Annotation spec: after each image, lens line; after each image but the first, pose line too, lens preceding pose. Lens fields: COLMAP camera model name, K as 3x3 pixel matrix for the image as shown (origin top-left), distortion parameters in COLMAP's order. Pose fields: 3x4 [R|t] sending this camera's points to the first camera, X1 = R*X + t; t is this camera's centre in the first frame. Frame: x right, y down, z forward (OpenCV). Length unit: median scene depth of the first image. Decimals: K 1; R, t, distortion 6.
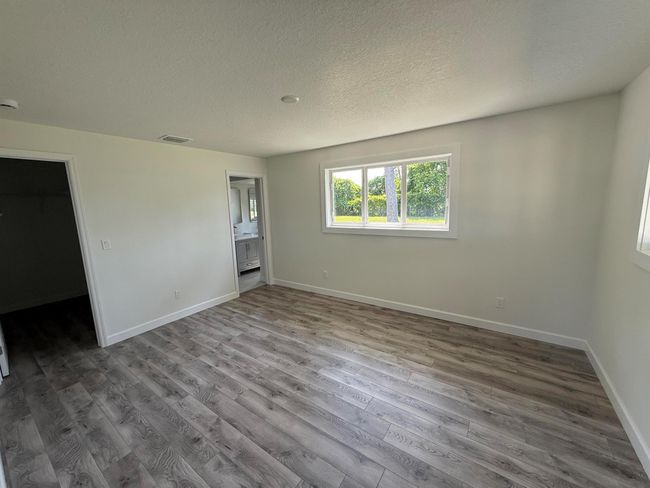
lens RADIAL K [[261.8, 0, 323.6], [0, 261.8, 245.2], [0, 0, 1]] dist [0.002068, 0.000014]
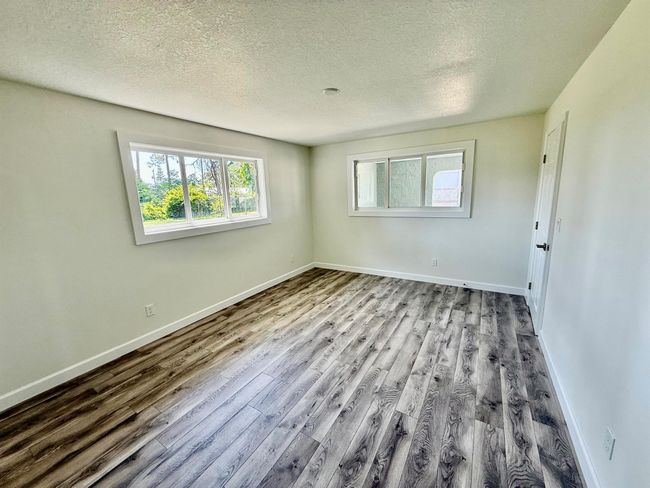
lens RADIAL K [[261.8, 0, 324.1], [0, 261.8, 242.3], [0, 0, 1]] dist [0.002068, 0.000014]
pose [[-0.065635, -0.146327, 0.987056, -0.960925], [0.199156, 0.967366, 0.156651, -0.094660], [-0.977767, 0.206860, -0.034351, 0.882948]]
